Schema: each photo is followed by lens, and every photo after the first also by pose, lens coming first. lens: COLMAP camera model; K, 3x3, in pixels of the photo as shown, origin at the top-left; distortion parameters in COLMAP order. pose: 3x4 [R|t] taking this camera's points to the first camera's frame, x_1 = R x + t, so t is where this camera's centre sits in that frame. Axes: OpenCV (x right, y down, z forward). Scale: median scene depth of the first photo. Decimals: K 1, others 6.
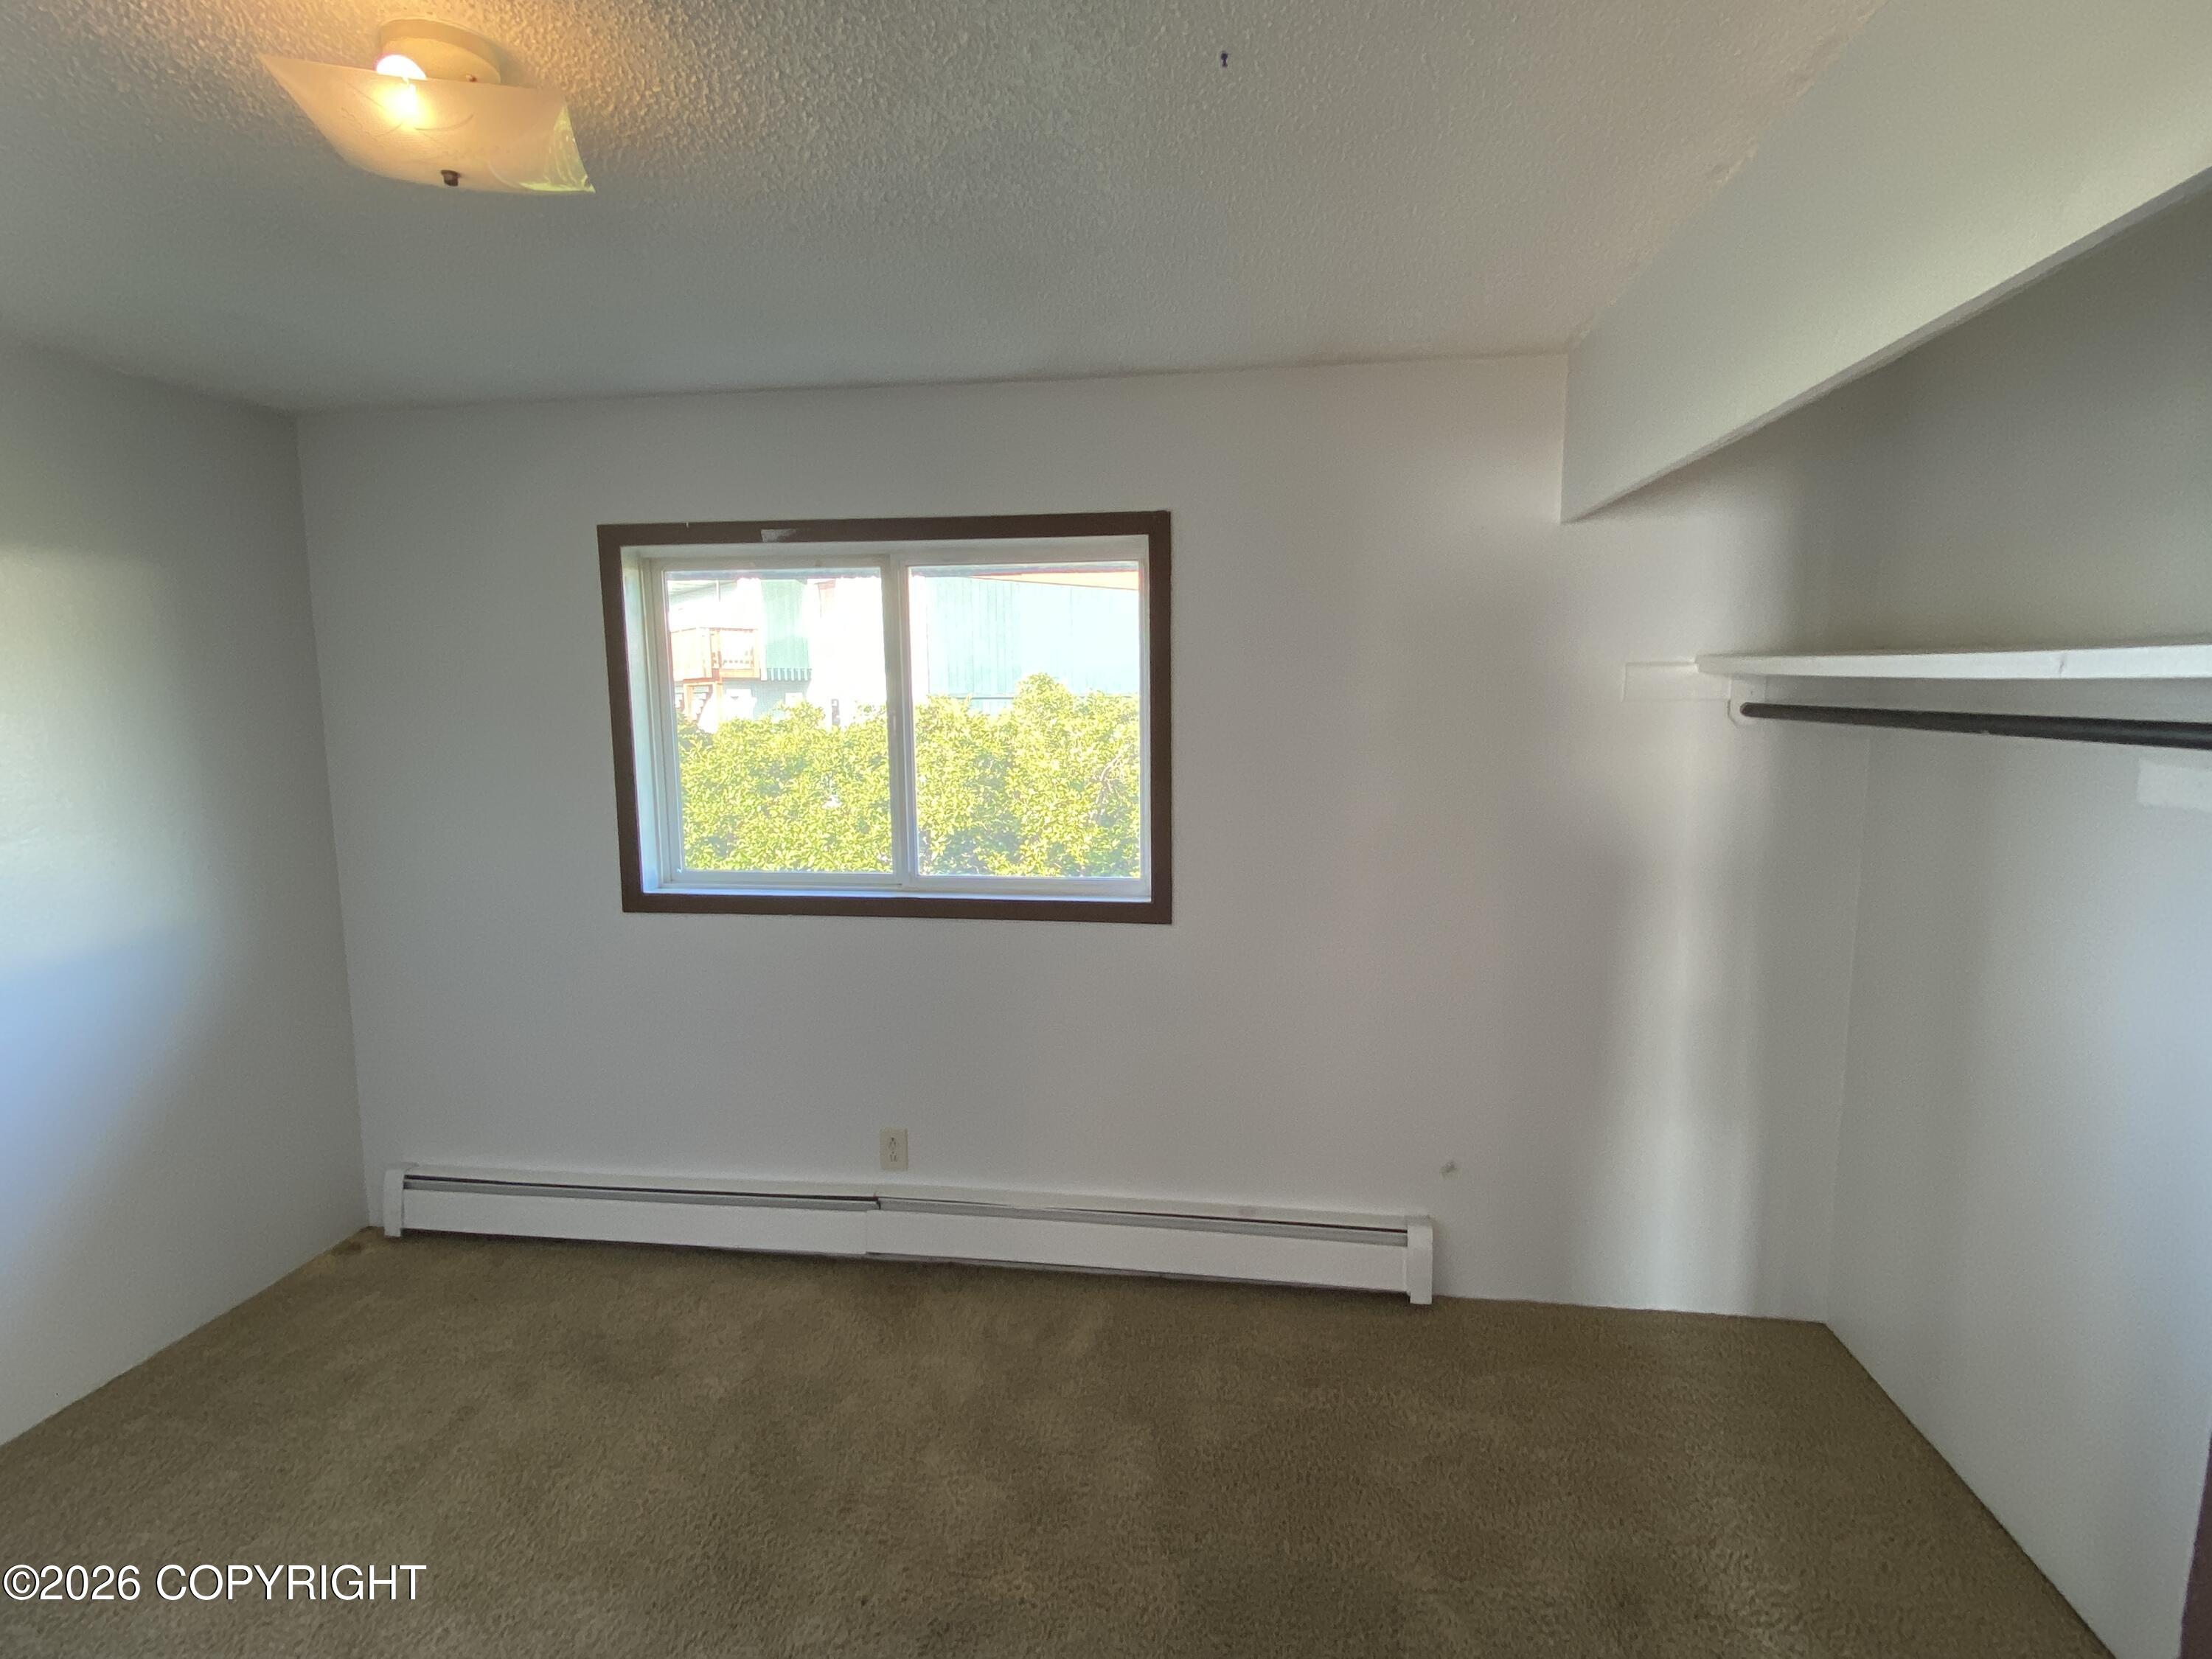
lens RADIAL K [[1101.2, 0, 1109.9], [0, 1101.2, 818.1], [0, 0, 1]] dist [0.051682, -0.042647]
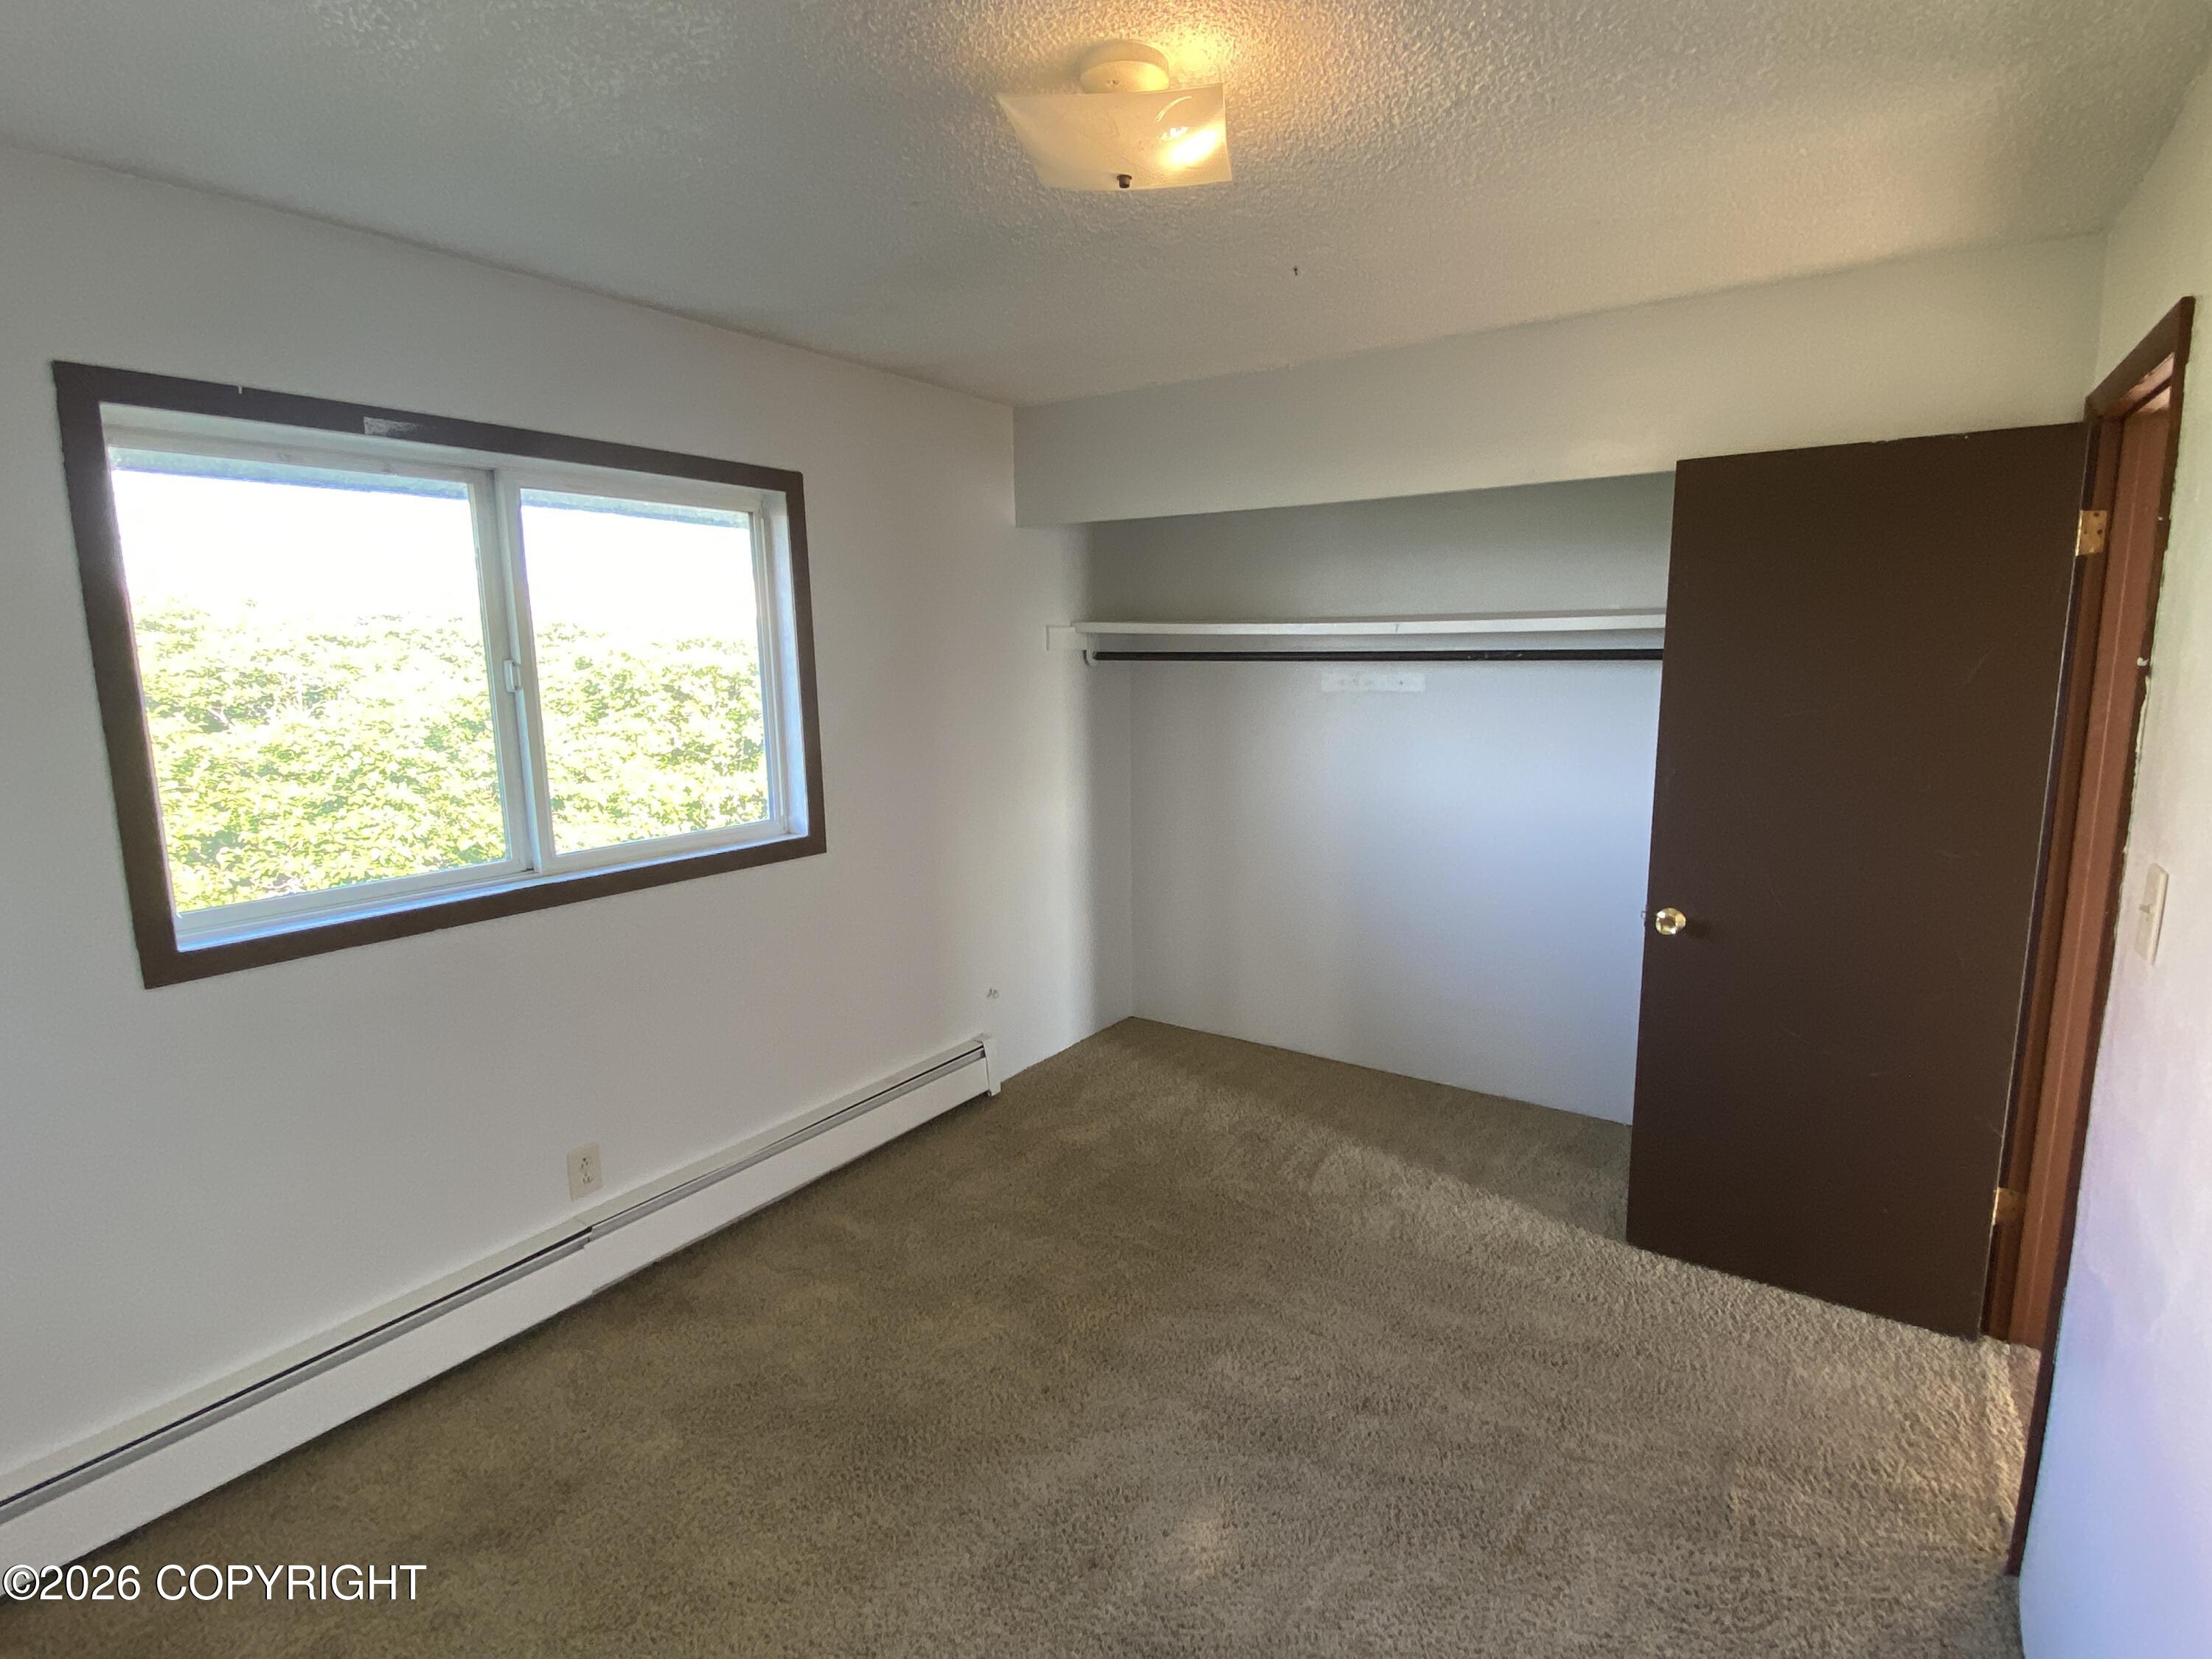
lens RADIAL K [[1101.2, 0, 1109.9], [0, 1101.2, 818.1], [0, 0, 1]] dist [0.051682, -0.042647]
pose [[0.439413, -0.133689, 0.888281, -0.768735], [0.111608, 0.989326, 0.093686, -0.009467], [-0.891325, 0.057972, 0.449643, 0.230950]]
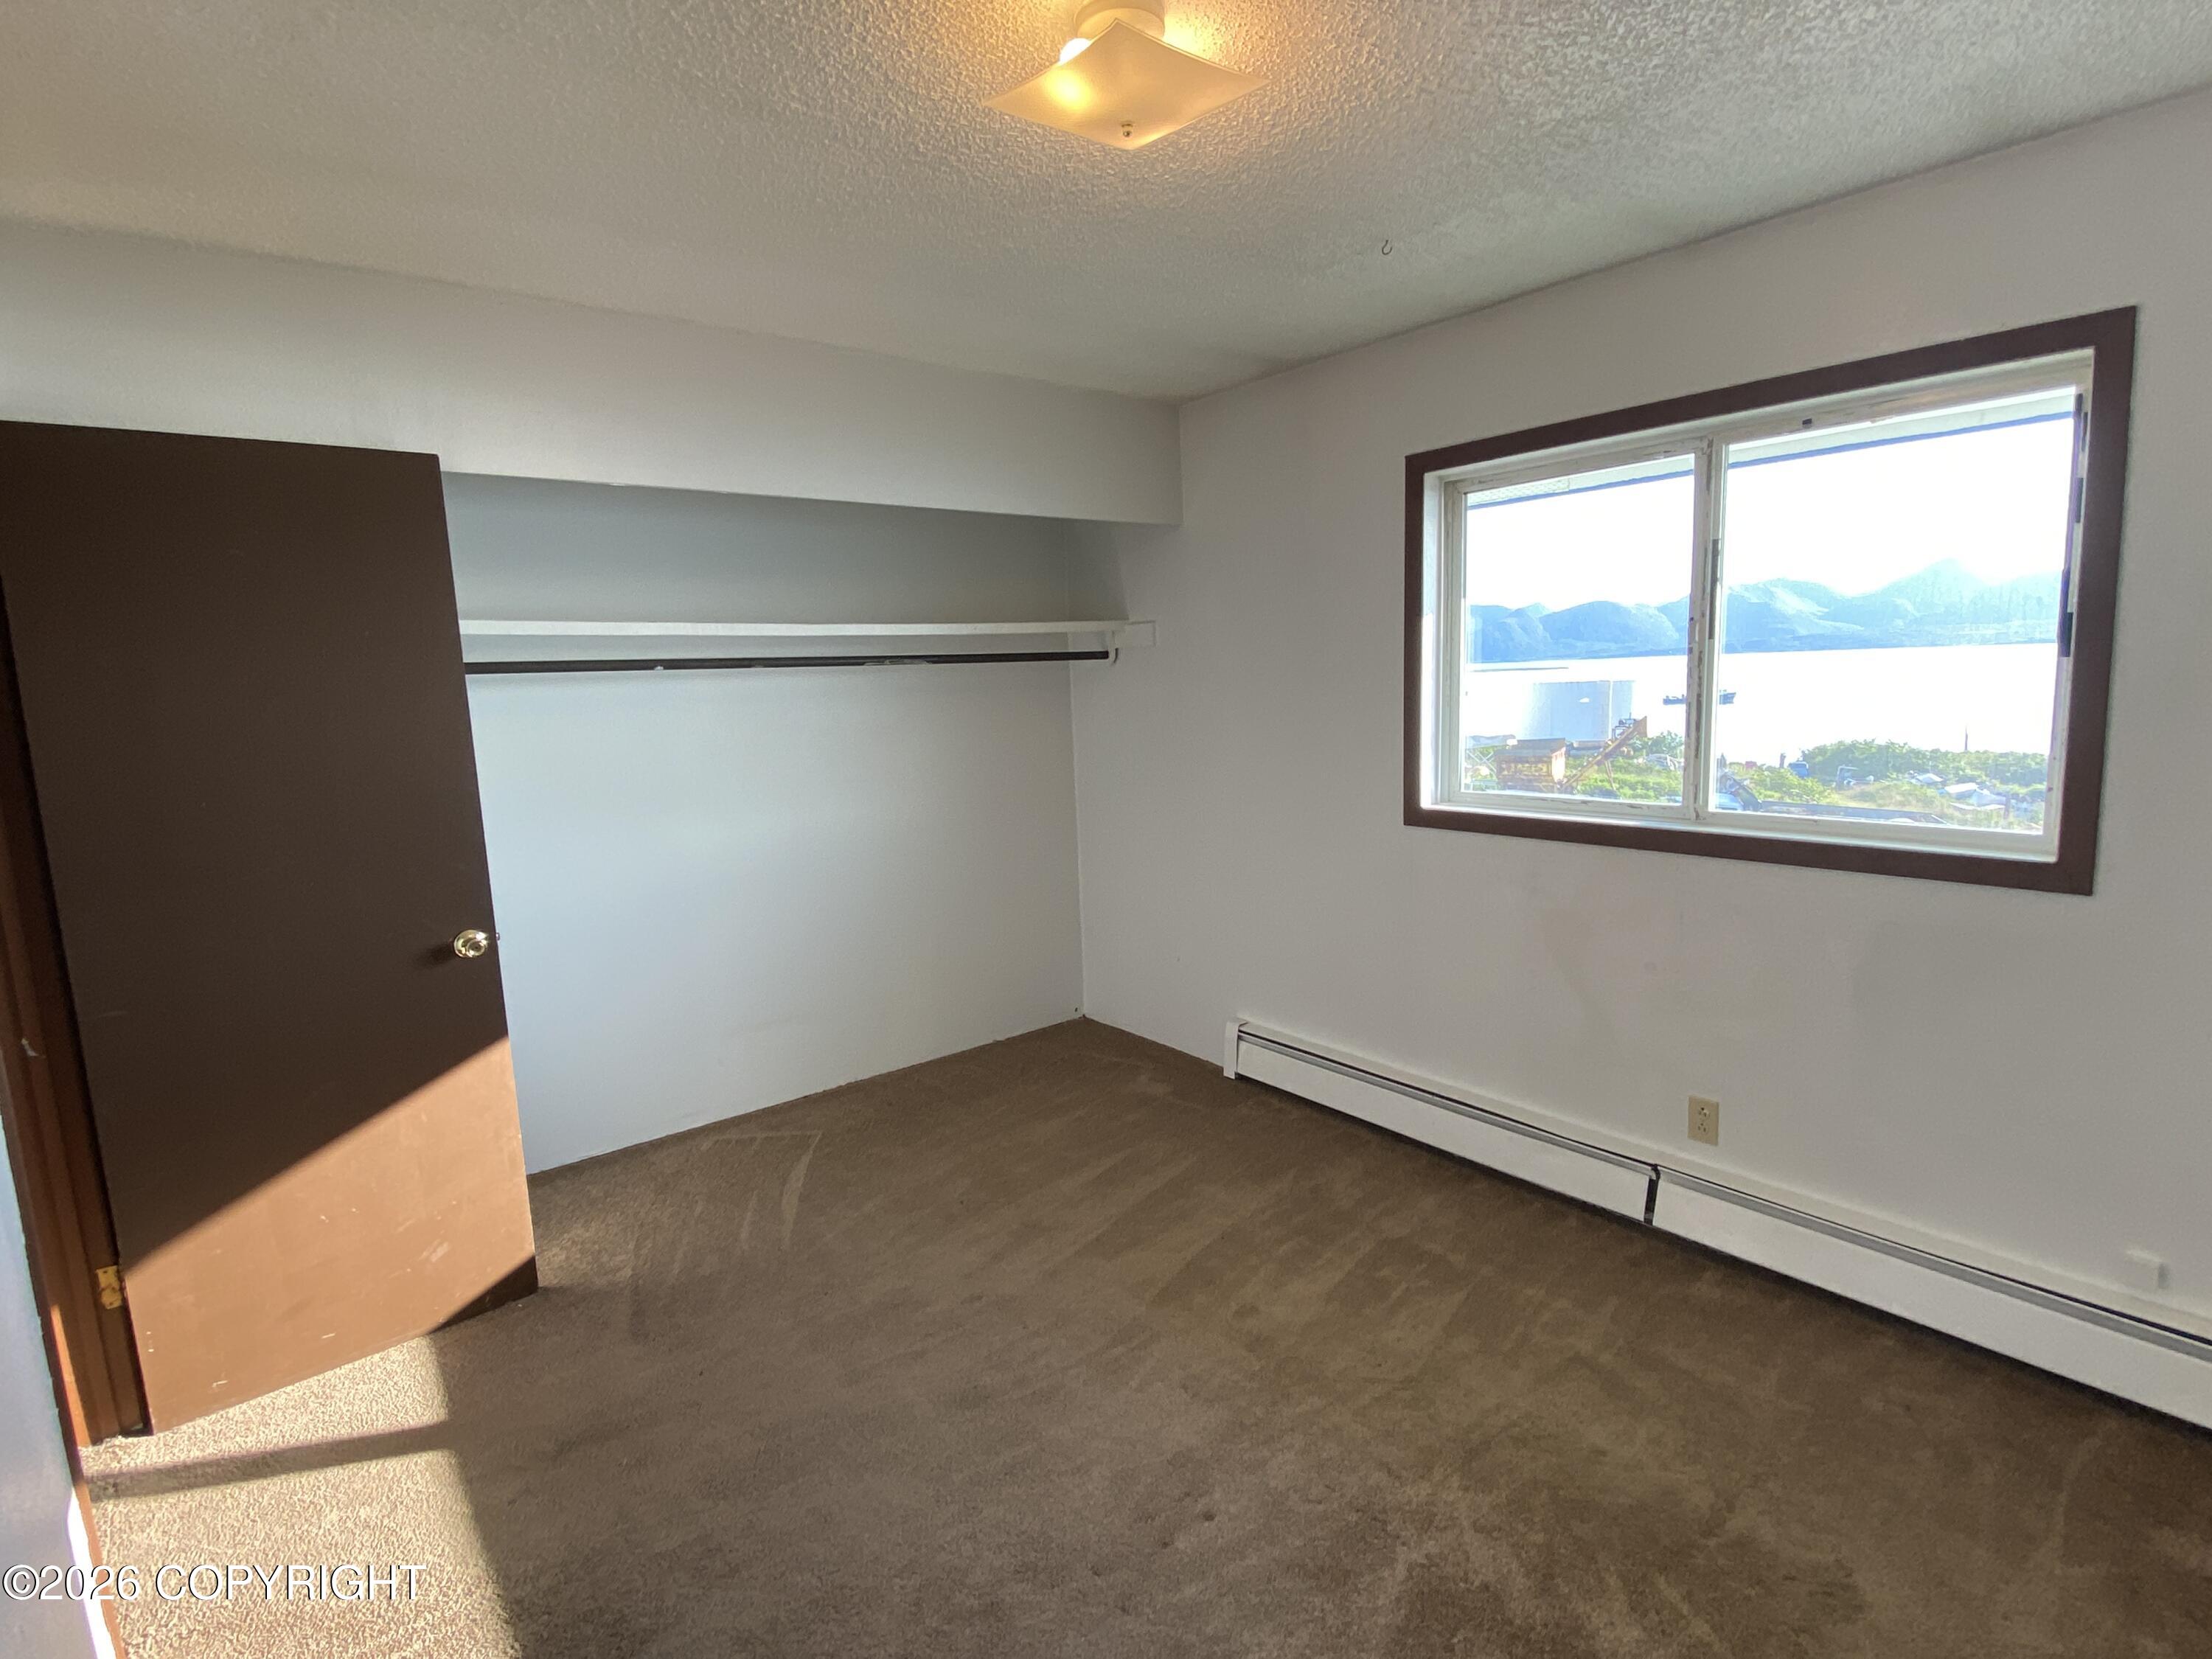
lens RADIAL K [[1105.6, 0, 1105.7], [0, 1105.6, 823.2], [0, 0, 1]] dist [0.047743, -0.041813]
pose [[0.722548, 0.074936, -0.687247, 0.083050], [-0.036808, 0.996868, 0.069998, 0.018811], [0.690340, -0.025281, 0.723043, 0.040703]]
